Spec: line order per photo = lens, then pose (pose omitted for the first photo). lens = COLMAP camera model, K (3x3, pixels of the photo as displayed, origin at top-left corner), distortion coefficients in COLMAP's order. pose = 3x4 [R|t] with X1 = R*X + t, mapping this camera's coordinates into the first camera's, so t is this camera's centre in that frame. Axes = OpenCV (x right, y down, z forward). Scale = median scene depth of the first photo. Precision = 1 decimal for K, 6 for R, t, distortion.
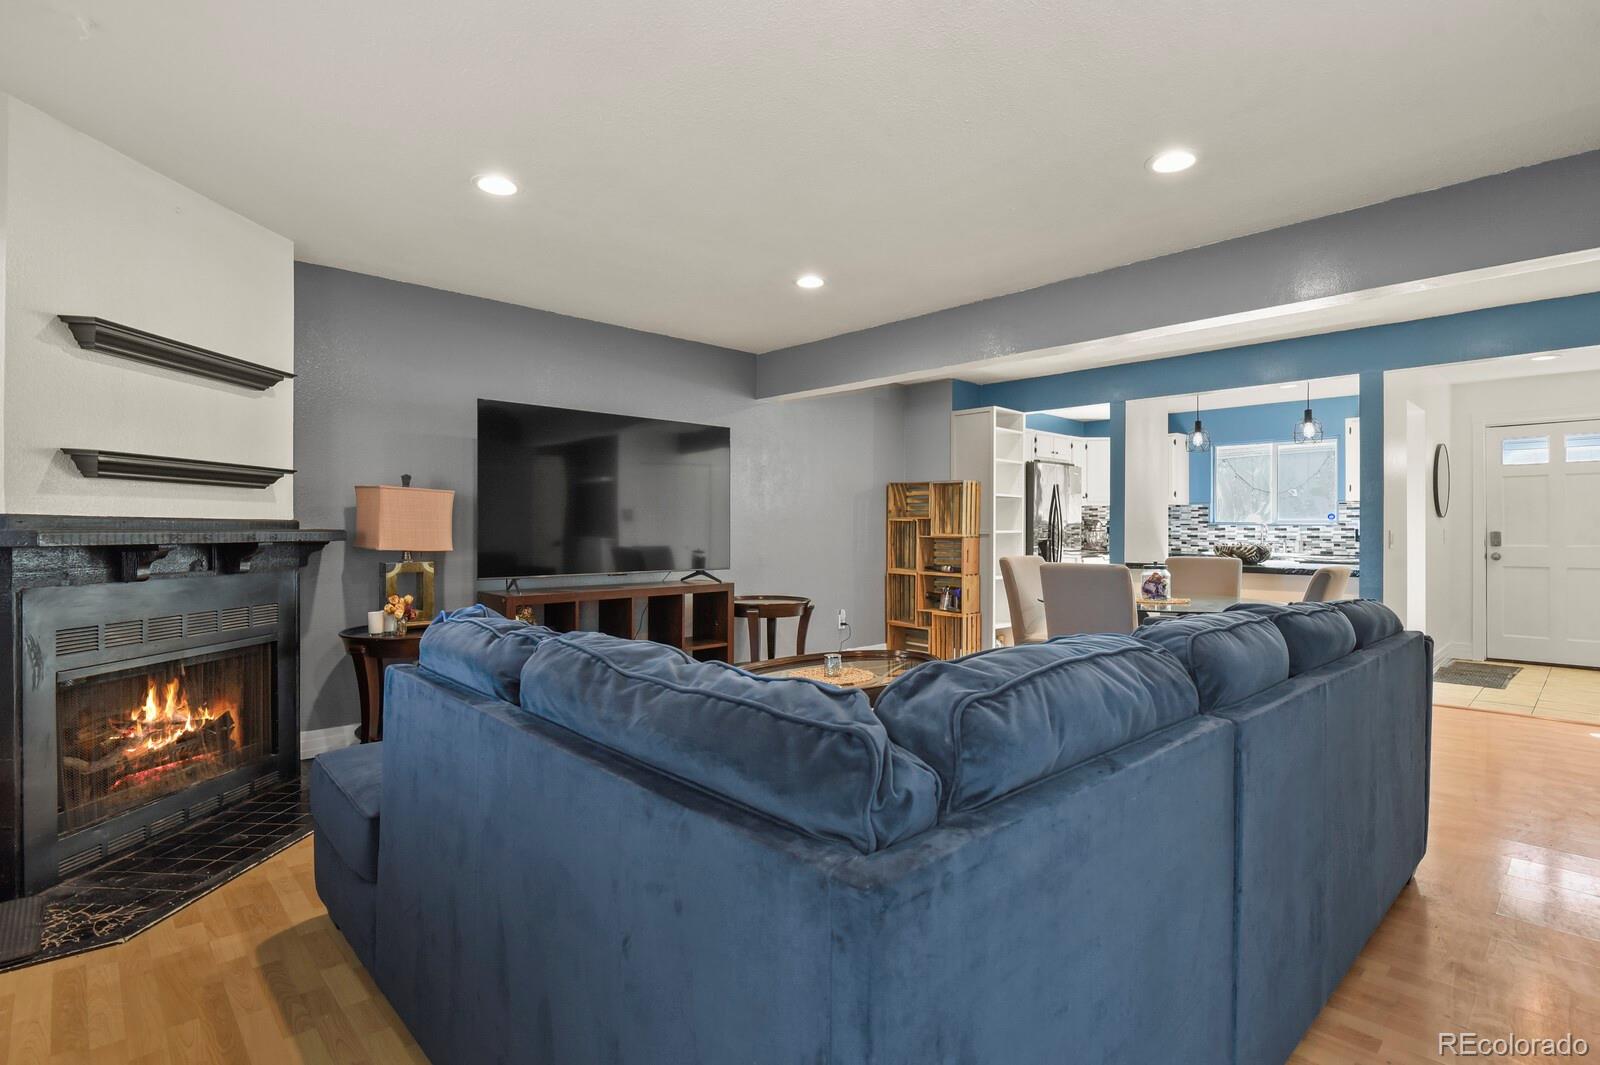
lens RADIAL K [[787.9, 0, 807.0], [0, 787.9, 528.2], [0, 0, 1]] dist [-0.005598, -0.004514]
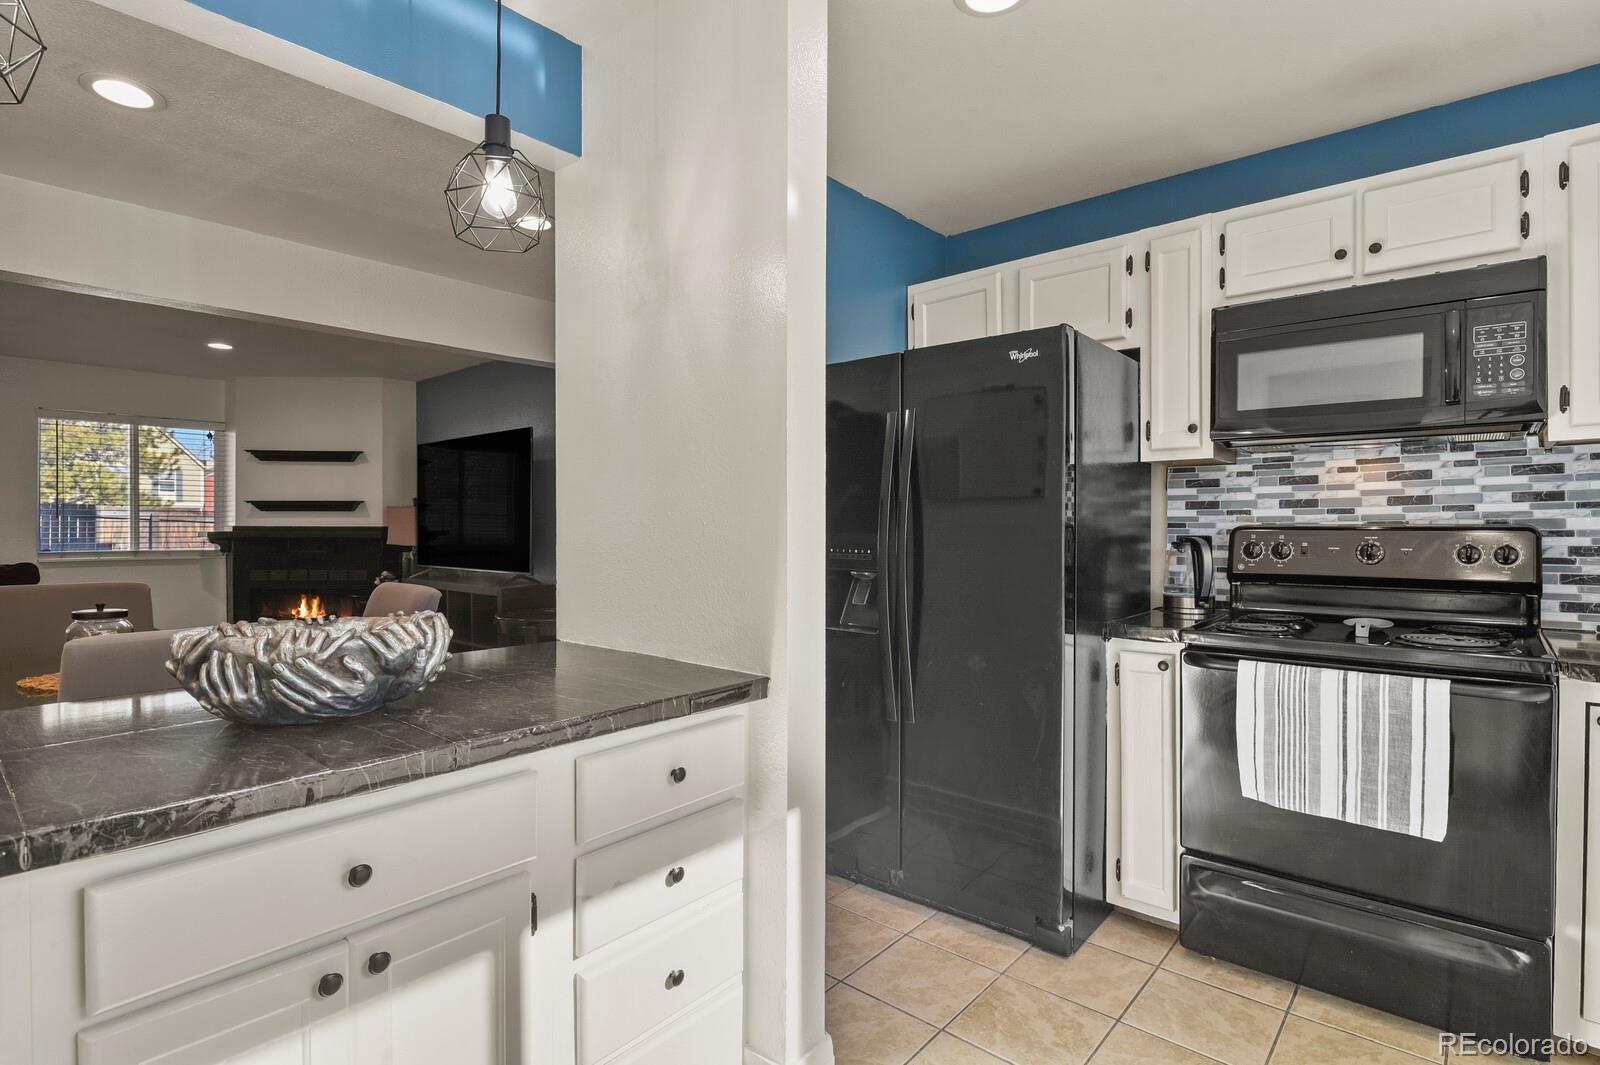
lens RADIAL K [[787.9, 0, 807.0], [0, 787.9, 528.2], [0, 0, 1]] dist [-0.005598, -0.004514]
pose [[0.091476, 0.001095, -0.995807, 0.685967], [-0.000510, 0.999999, 0.001053, -0.004964], [0.995807, 0.000411, 0.091477, 0.970753]]
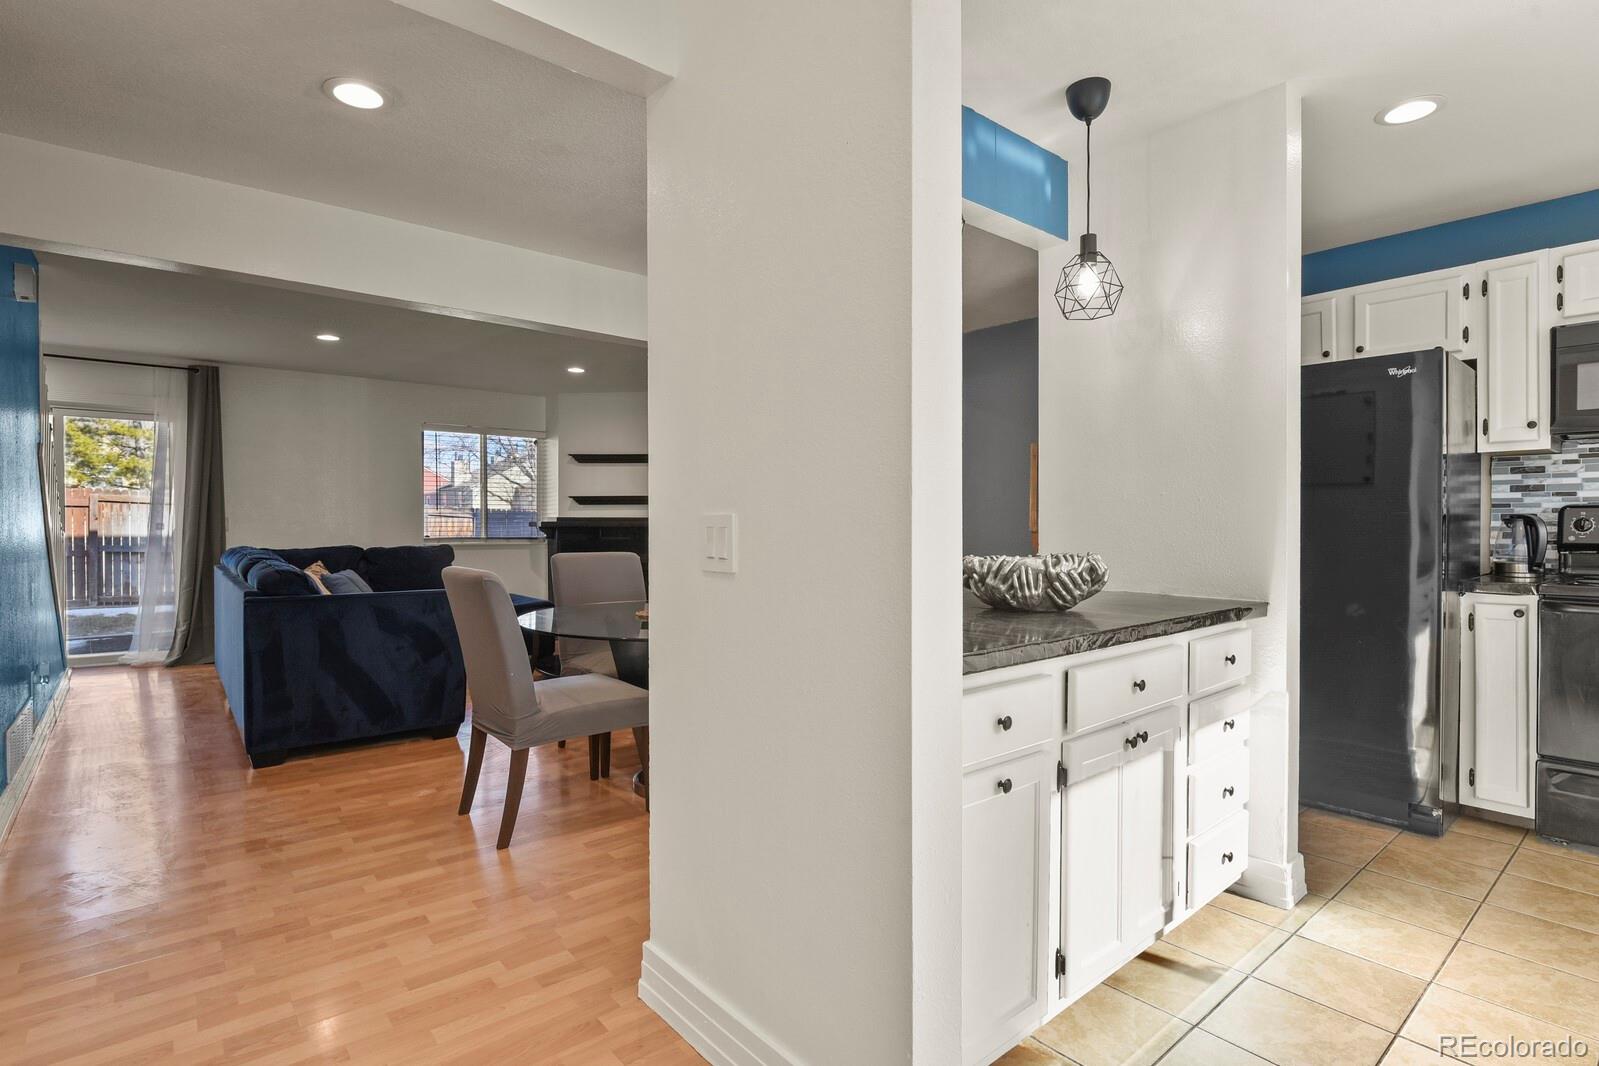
lens RADIAL K [[787.4, 0, 806.5], [0, 787.4, 528.7], [0, 0, 1]] dist [-0.005598, -0.004514]
pose [[-0.065559, 0.005114, -0.997836, 0.808418], [0.000838, 0.999987, 0.005070, 0.005452], [0.997848, -0.000504, -0.065562, 0.801049]]
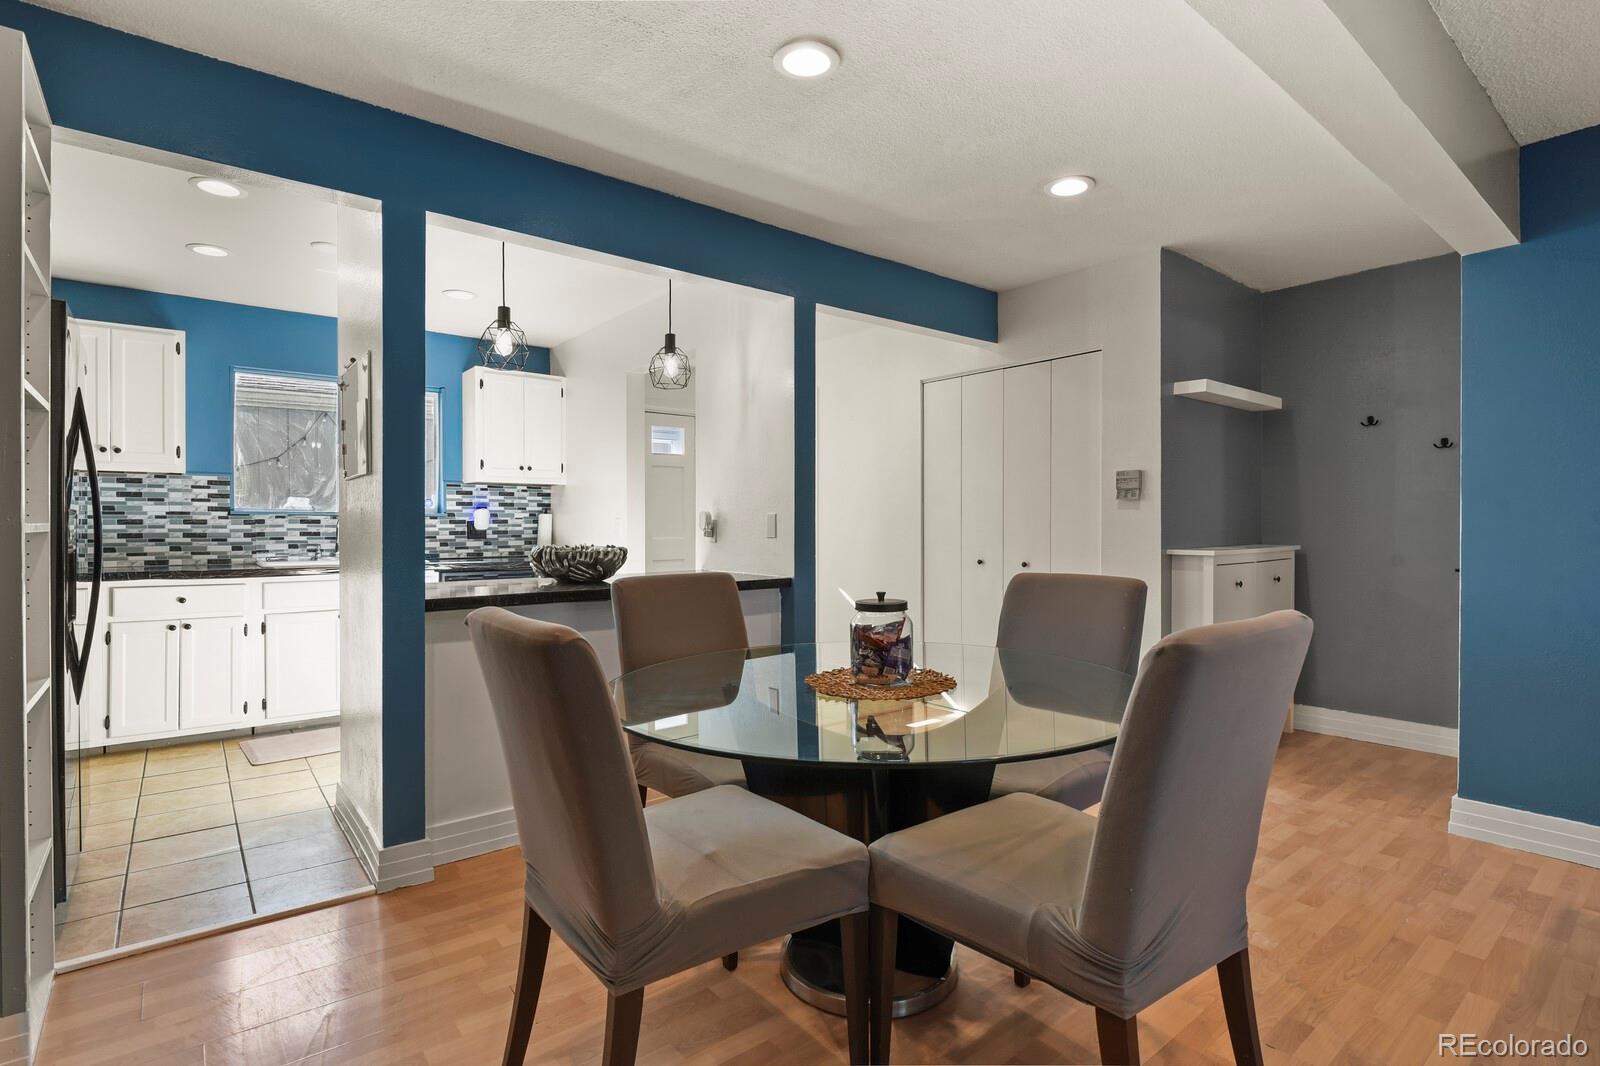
lens RADIAL K [[777.3, 0, 807.0], [0, 777.3, 528.6], [0, 0, 1]] dist [-0.008764, -0.002512]
pose [[0.085959, -0.007413, 0.996271, 0.011549], [0.000813, 0.999973, 0.007370, 0.002868], [-0.996298, 0.000176, 0.085962, 0.688772]]
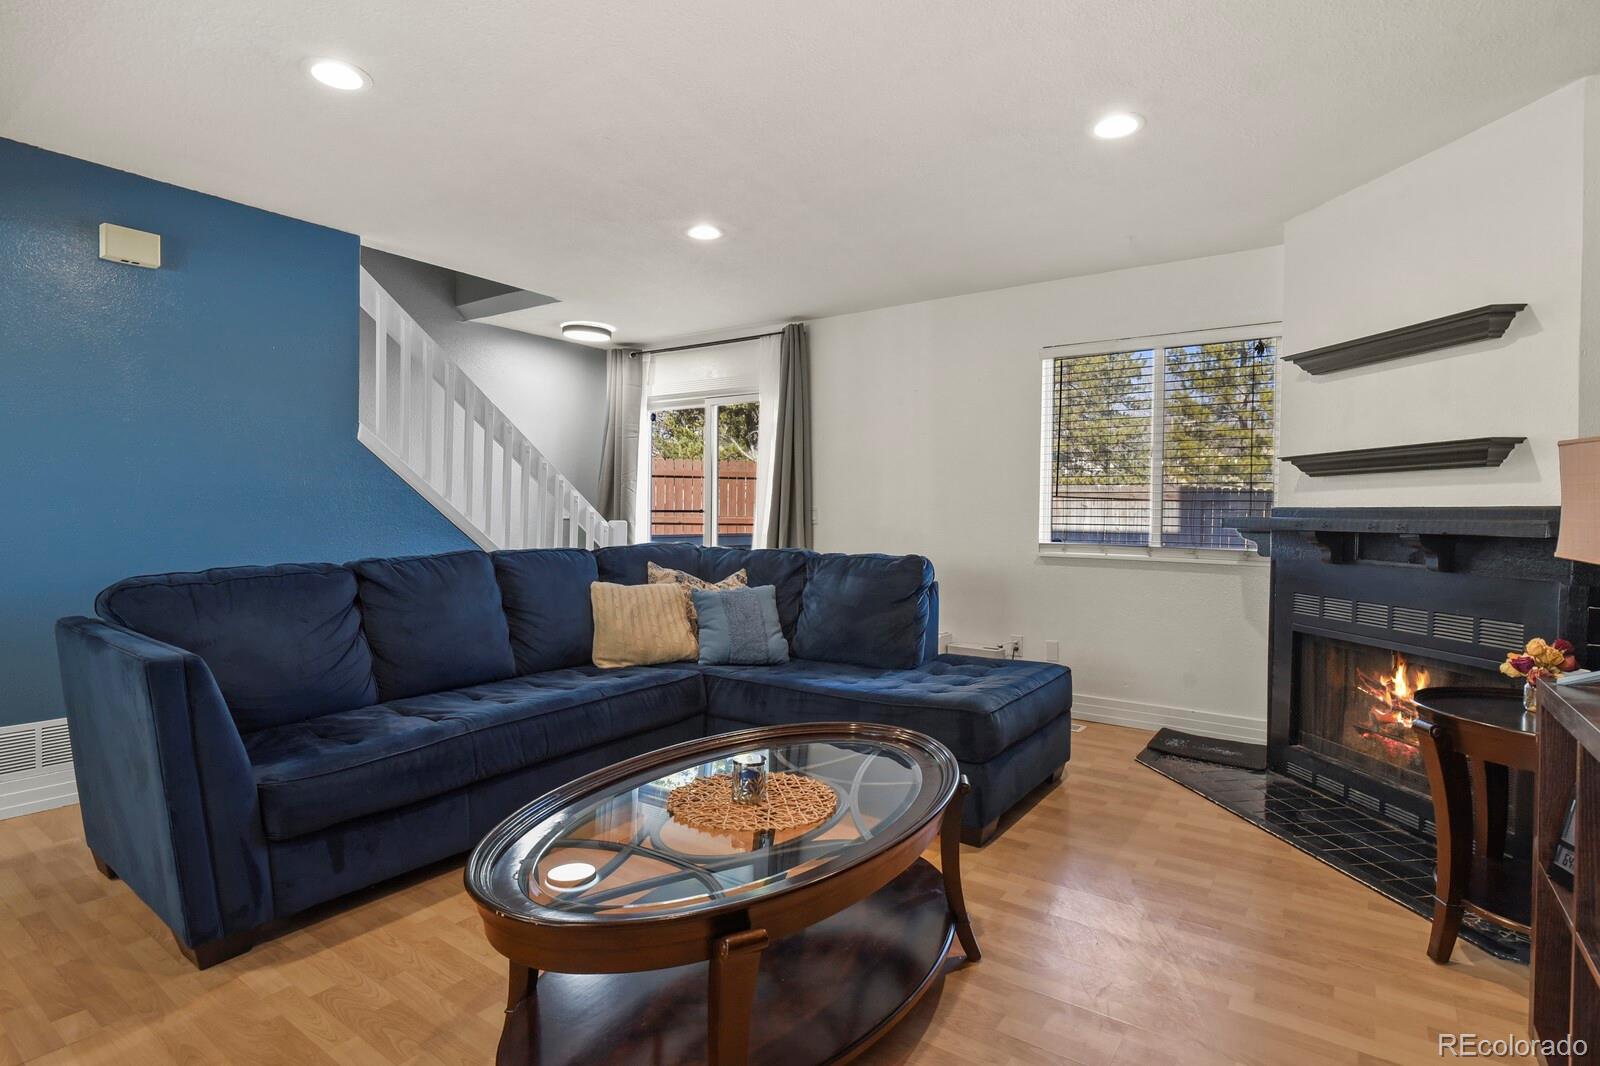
lens RADIAL K [[787.9, 0, 807.0], [0, 787.9, 528.7], [0, 0, 1]] dist [-0.005598, -0.004514]
pose [[-0.982101, -0.011145, -0.188025, 0.048333], [-0.014873, 0.999720, 0.018429, 0.002857], [0.187767, 0.020896, -0.981991, 0.801848]]
